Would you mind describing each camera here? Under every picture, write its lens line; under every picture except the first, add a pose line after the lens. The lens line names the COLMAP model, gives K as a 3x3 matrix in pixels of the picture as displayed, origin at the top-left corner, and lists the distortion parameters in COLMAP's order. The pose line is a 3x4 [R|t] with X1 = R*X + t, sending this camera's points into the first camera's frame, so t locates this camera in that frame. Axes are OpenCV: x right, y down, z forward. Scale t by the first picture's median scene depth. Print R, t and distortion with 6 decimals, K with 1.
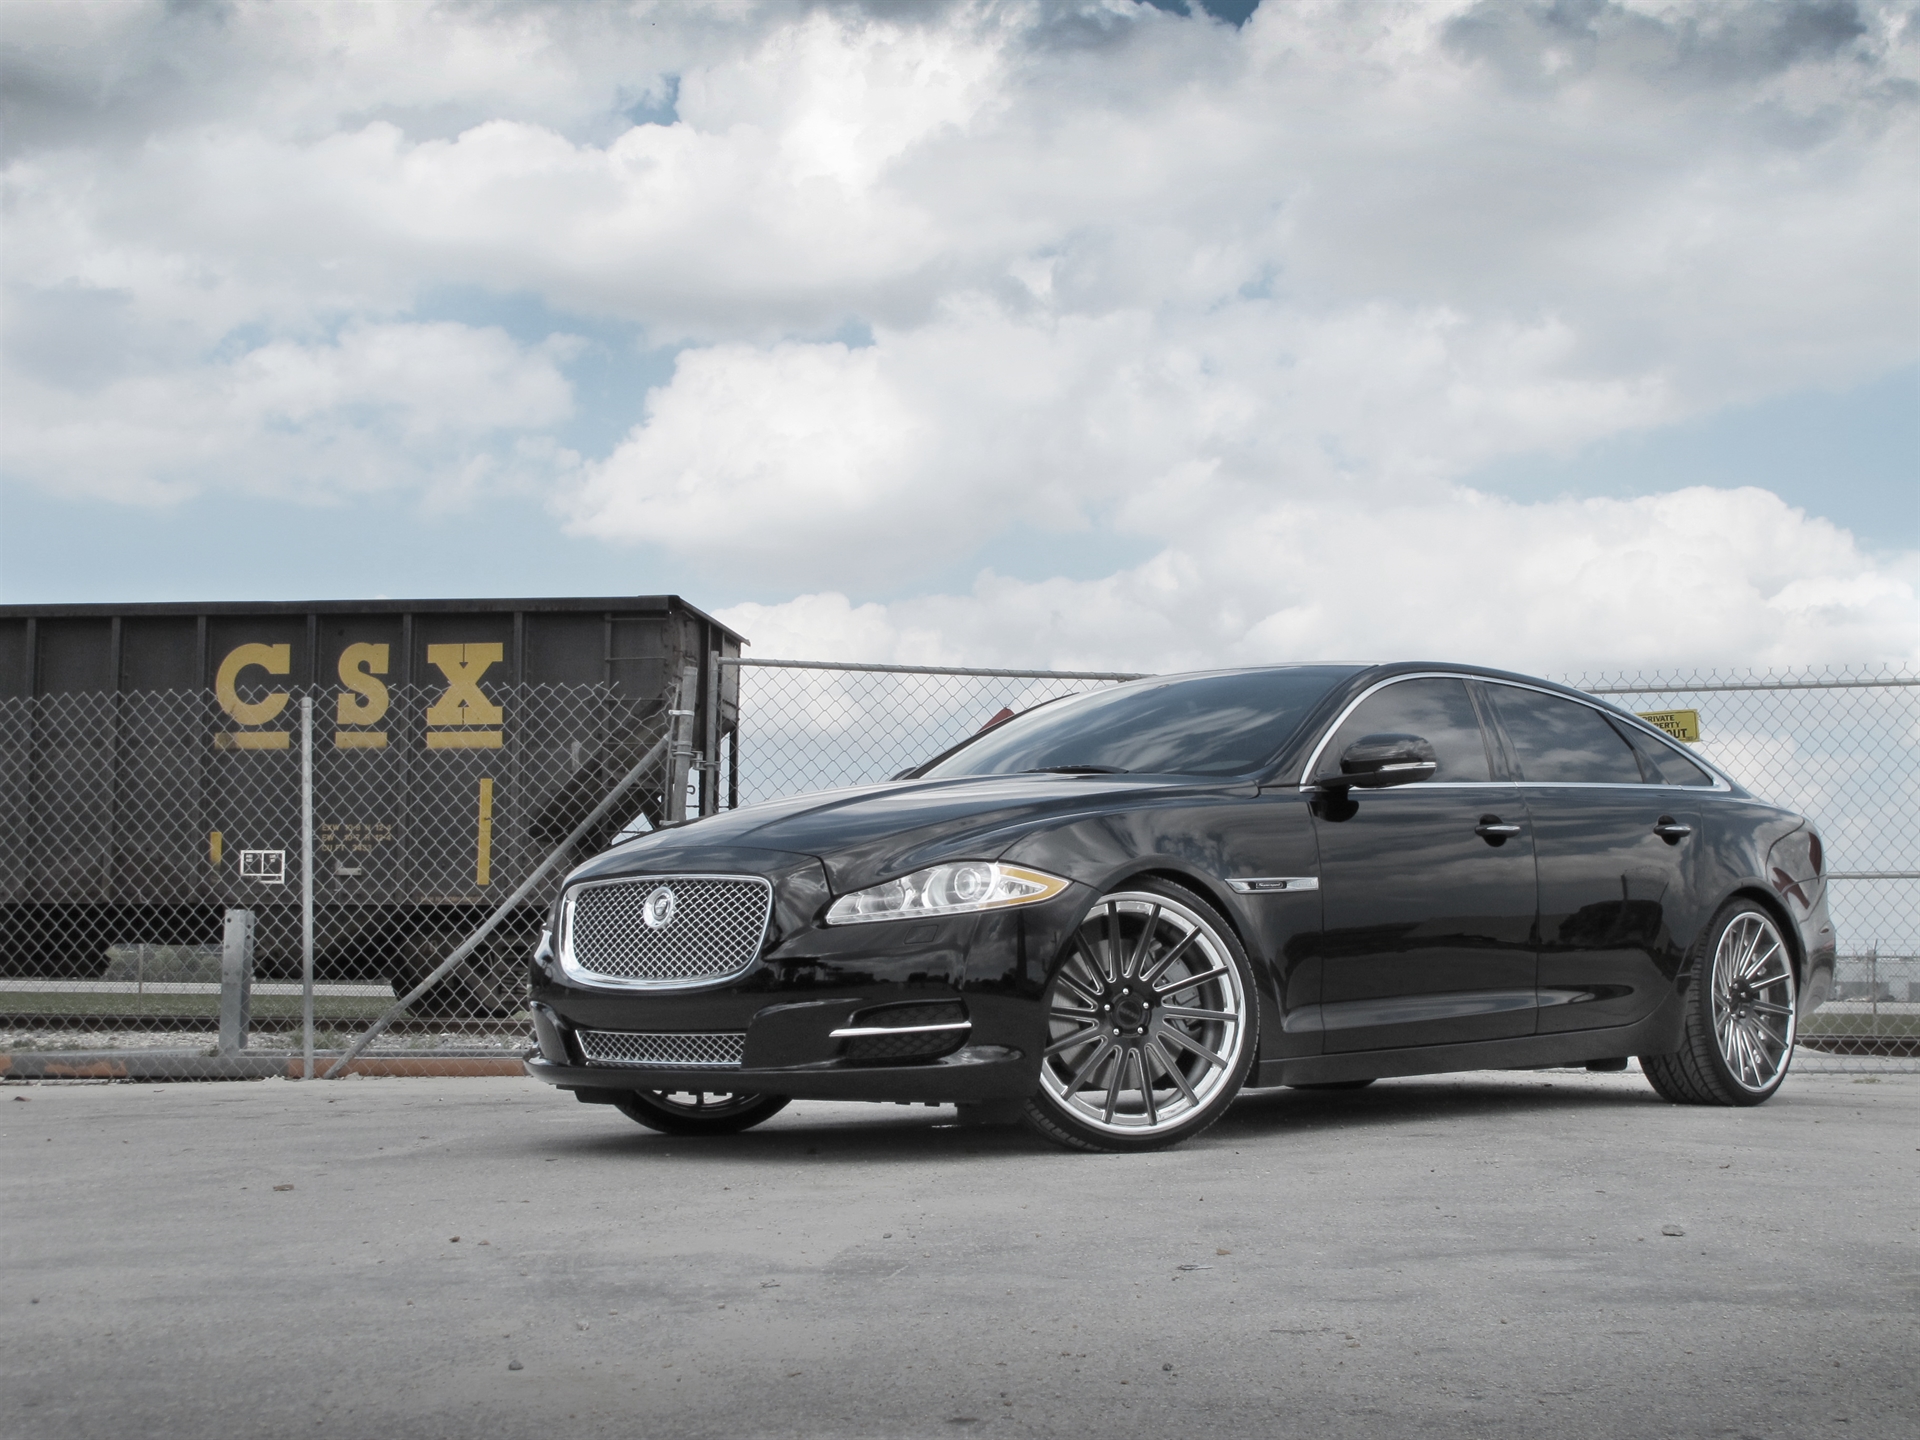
lens RADIAL K [[2772.2, 0, 971.8], [0, 2772.2, 737.2], [0, 0, 1]] dist [-0.051414, 0.000000]
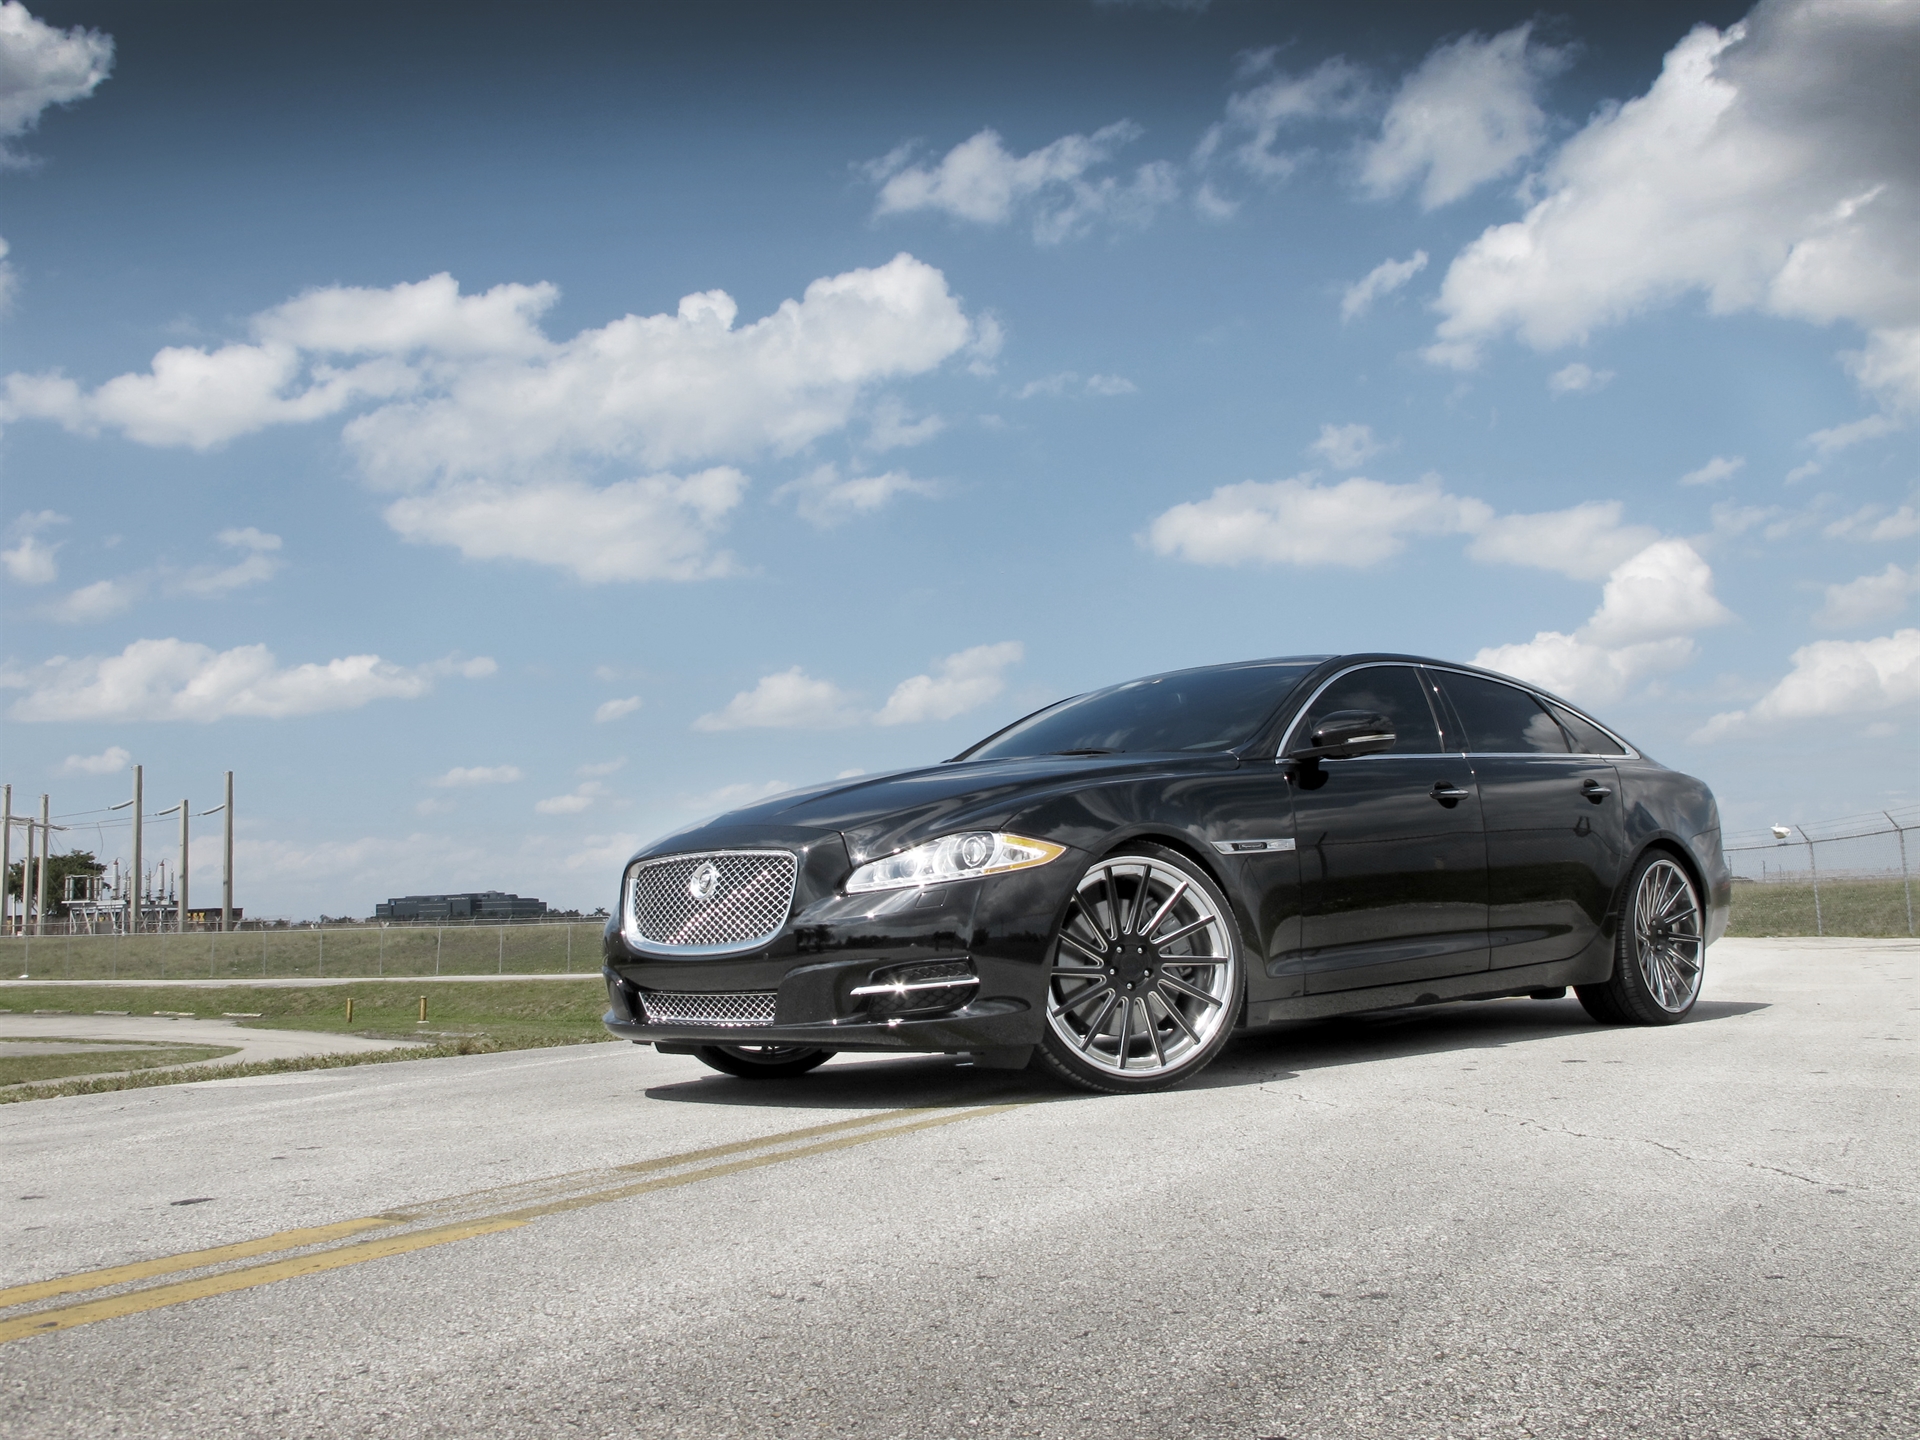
lens RADIAL K [[1906.4, 0, 962.6], [0, 1906.4, 712.1], [0, 0, 1]] dist [-0.085818, 0.000000]
pose [[0.998214, -0.033181, -0.049687, 0.029320], [0.031782, 0.999083, -0.028680, 0.016642], [0.050593, 0.027050, 0.998353, 0.212306]]
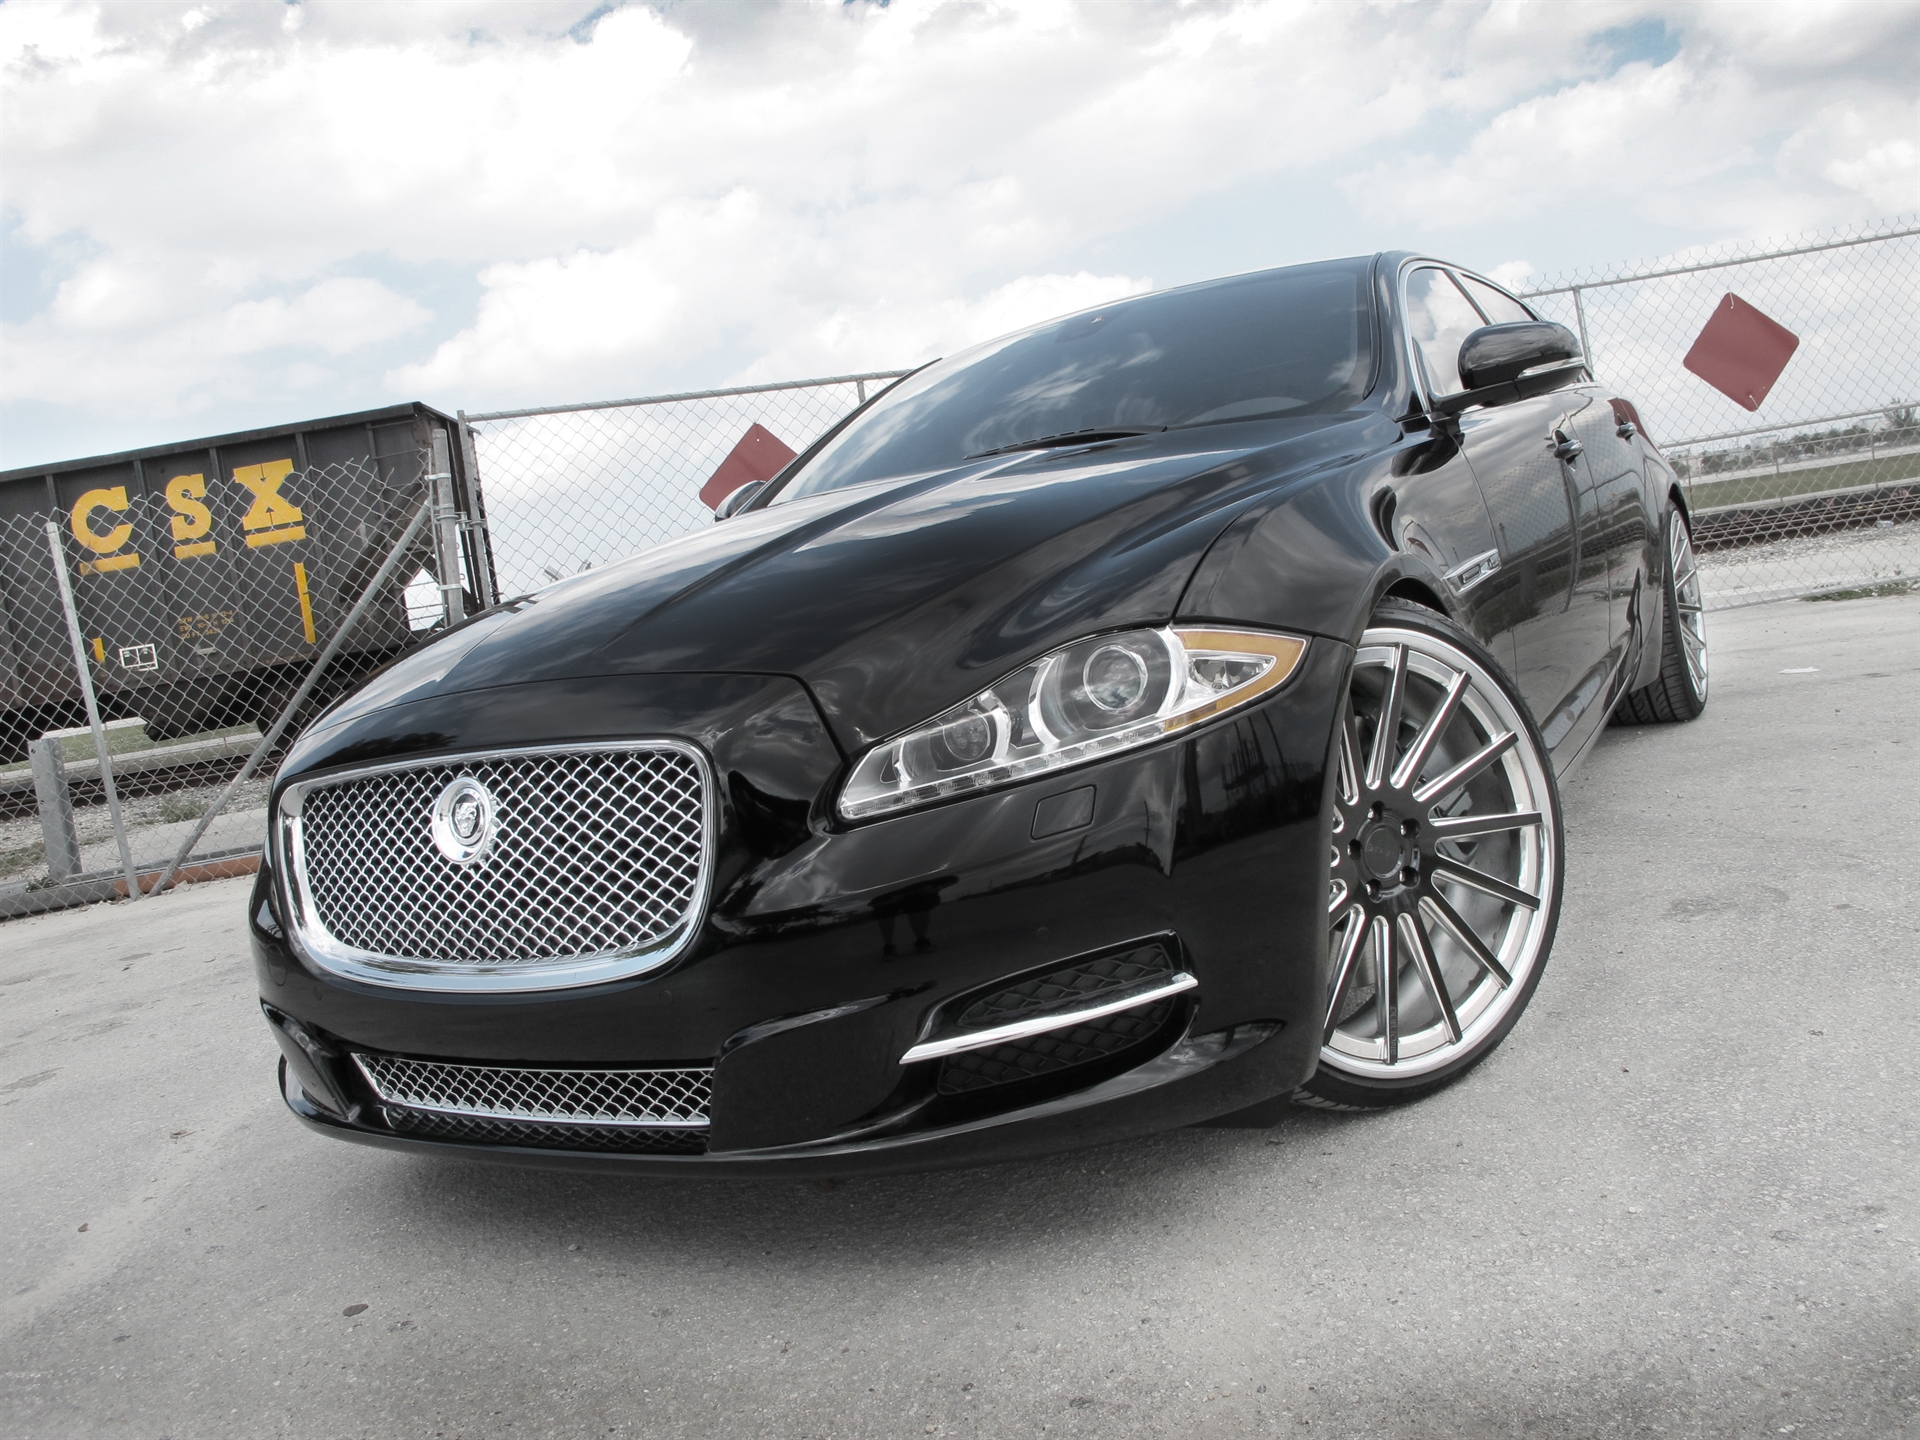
lens RADIAL K [[1576.3, 0, 940.4], [0, 1576.3, 709.2], [0, 0, 1]] dist [-0.102093, 0.048853]
pose [[0.968578, -0.173891, 0.177817, -0.069619], [0.144104, 0.975091, 0.168618, 0.006929], [-0.202709, -0.137696, 0.969510, 0.650210]]
